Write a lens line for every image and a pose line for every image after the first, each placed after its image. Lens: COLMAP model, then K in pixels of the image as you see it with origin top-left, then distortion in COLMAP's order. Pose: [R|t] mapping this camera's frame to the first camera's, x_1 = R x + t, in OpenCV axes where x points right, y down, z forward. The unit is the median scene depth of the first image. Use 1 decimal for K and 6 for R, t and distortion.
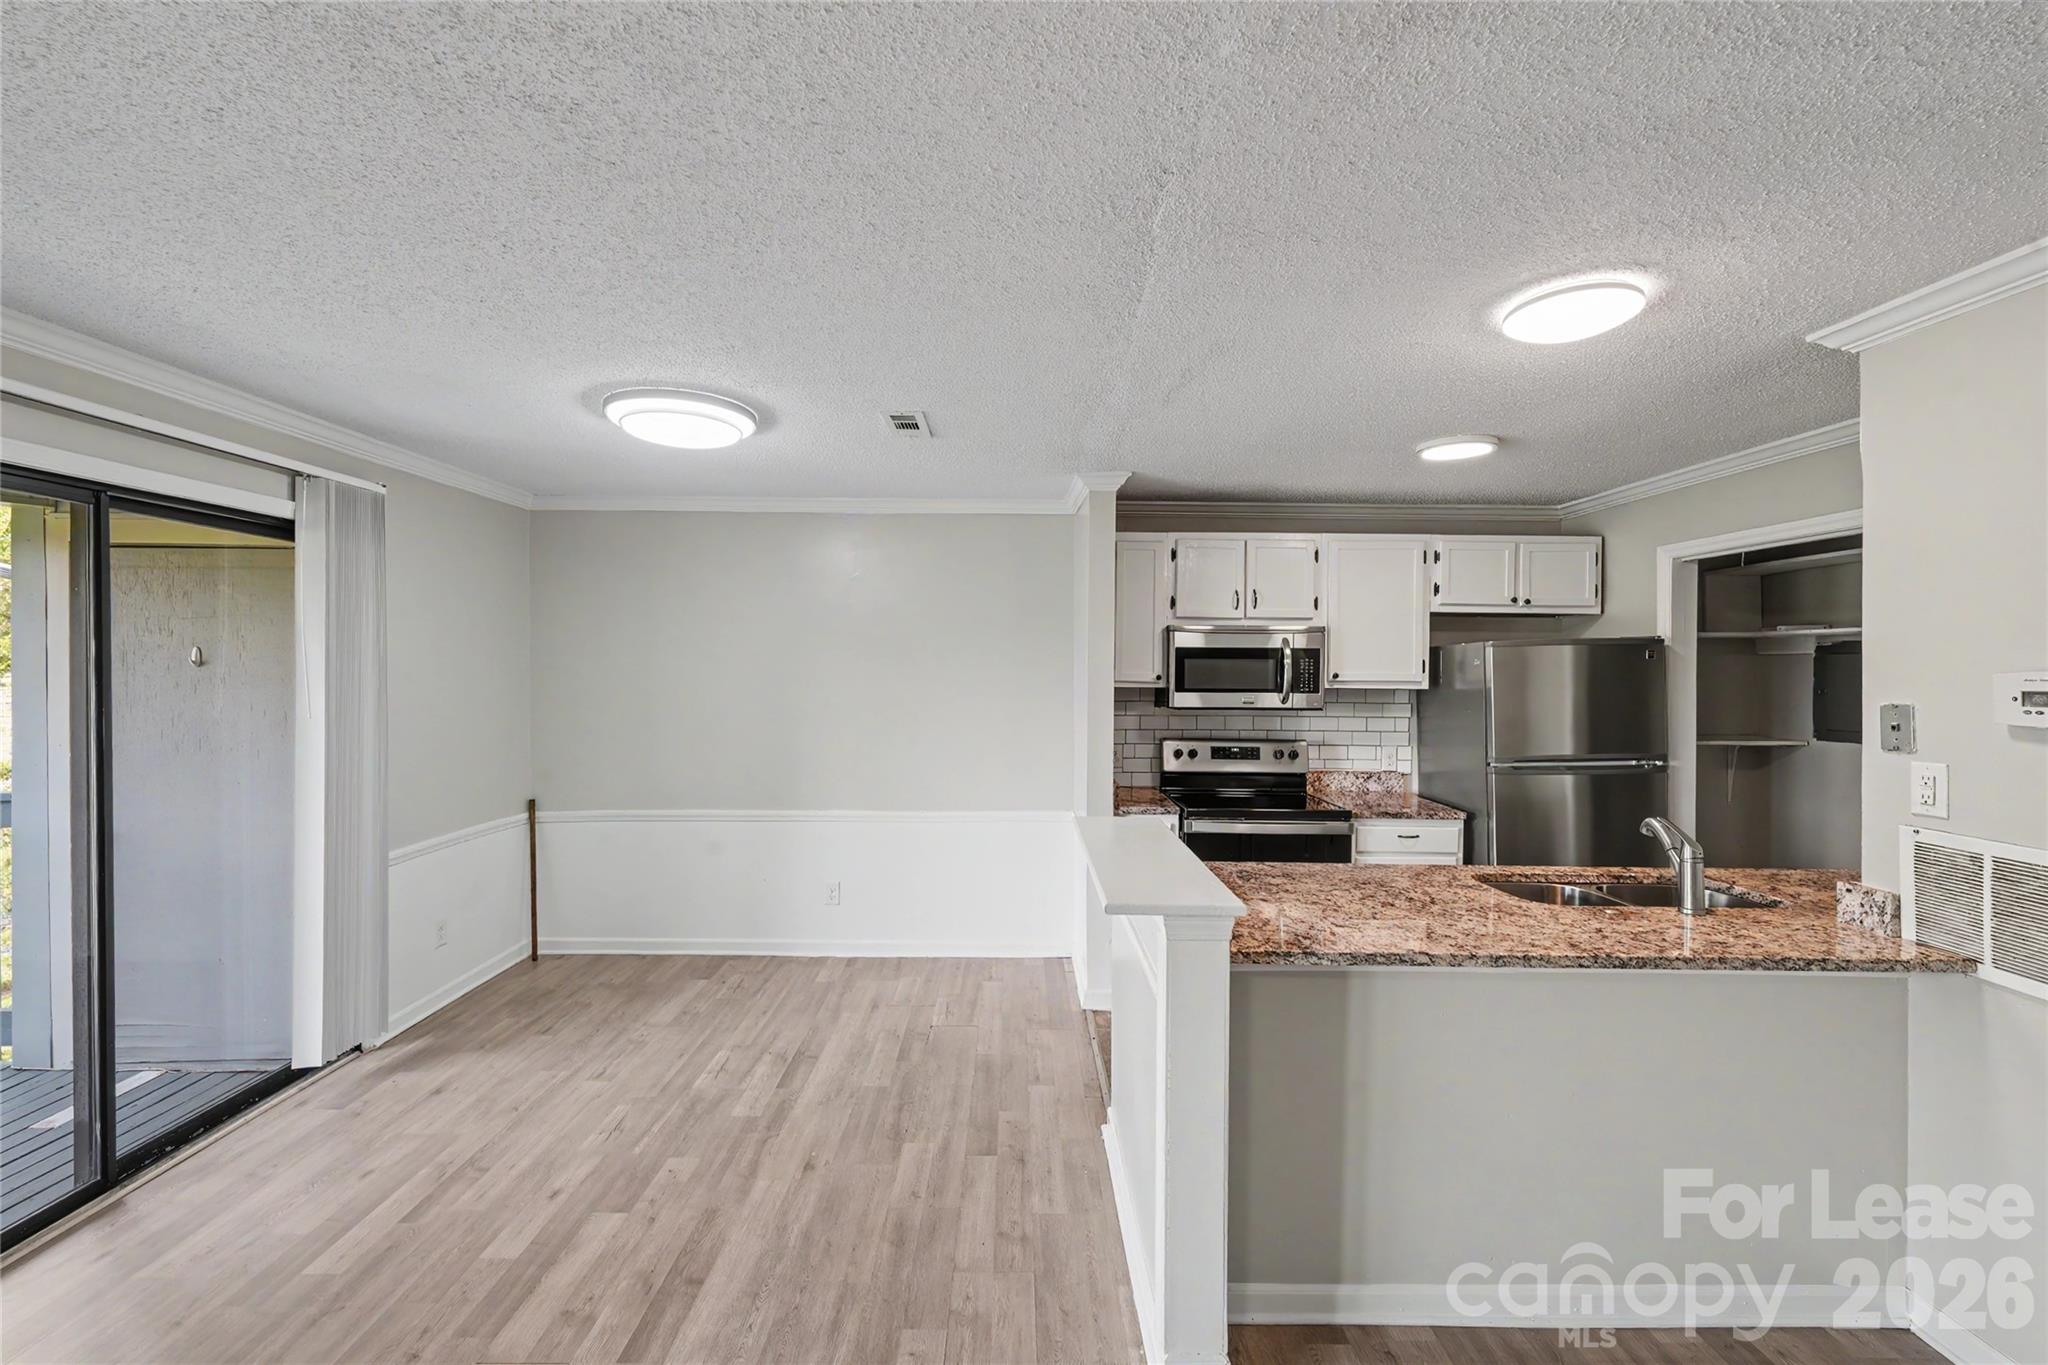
lens RADIAL K [[837.4, 0, 1019.1], [0, 837.4, 678.6], [0, 0, 1]] dist [0.003772, -0.001579]
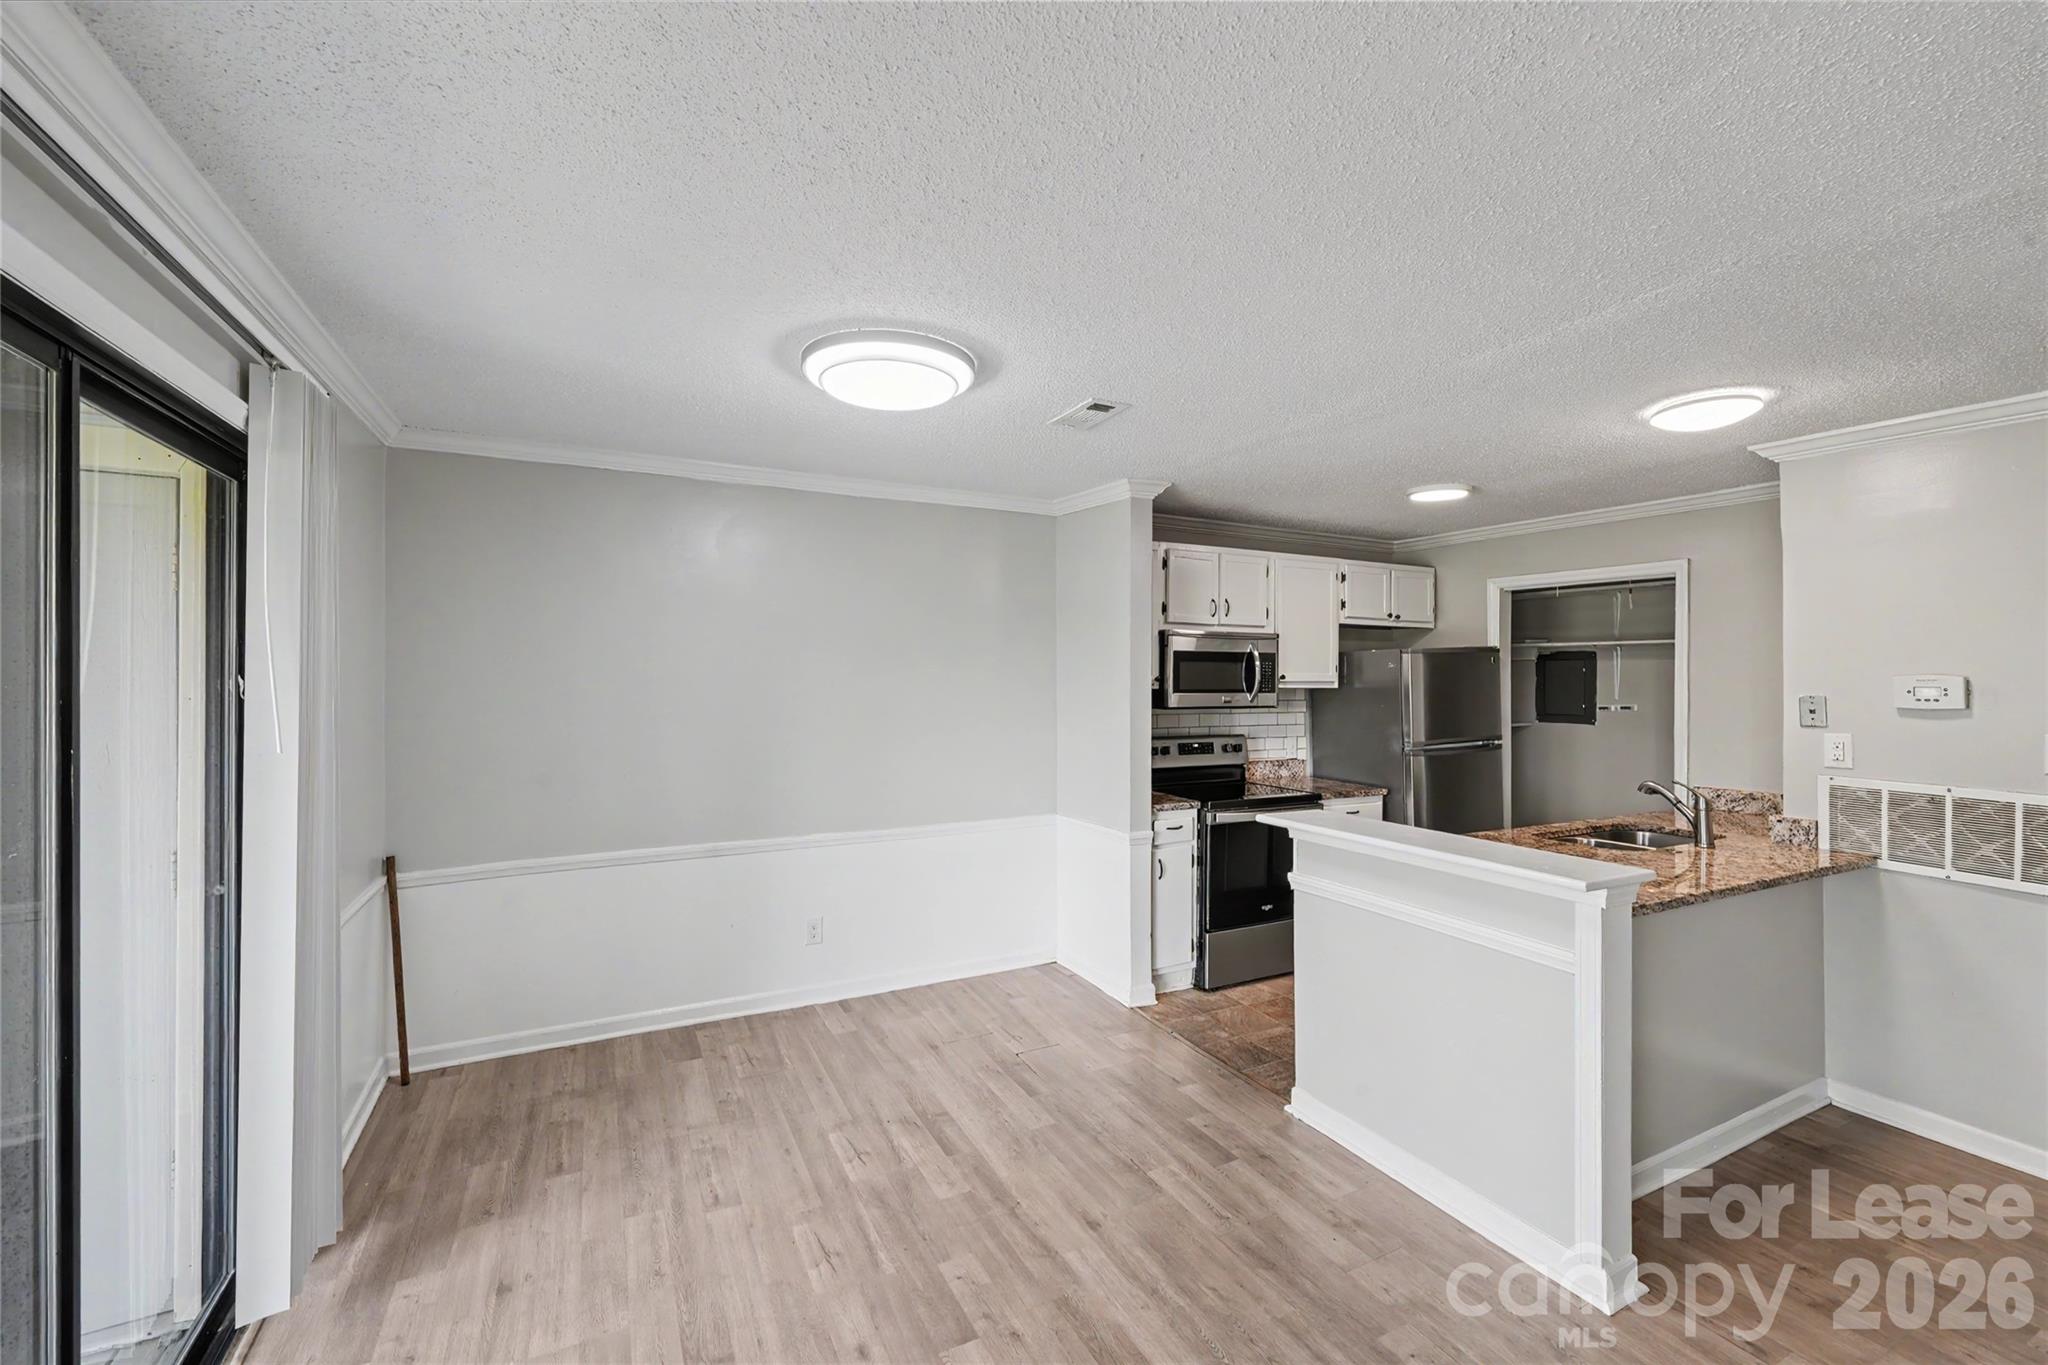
lens RADIAL K [[837.4, 0, 1023.6], [0, 837.4, 675.6], [0, 0, 1]] dist [0.003772, -0.001579]
pose [[0.893063, -0.002735, 0.449923, -0.459098], [0.004275, 0.999988, -0.002406, -0.004222], [-0.449911, 0.004072, 0.893064, 0.142835]]
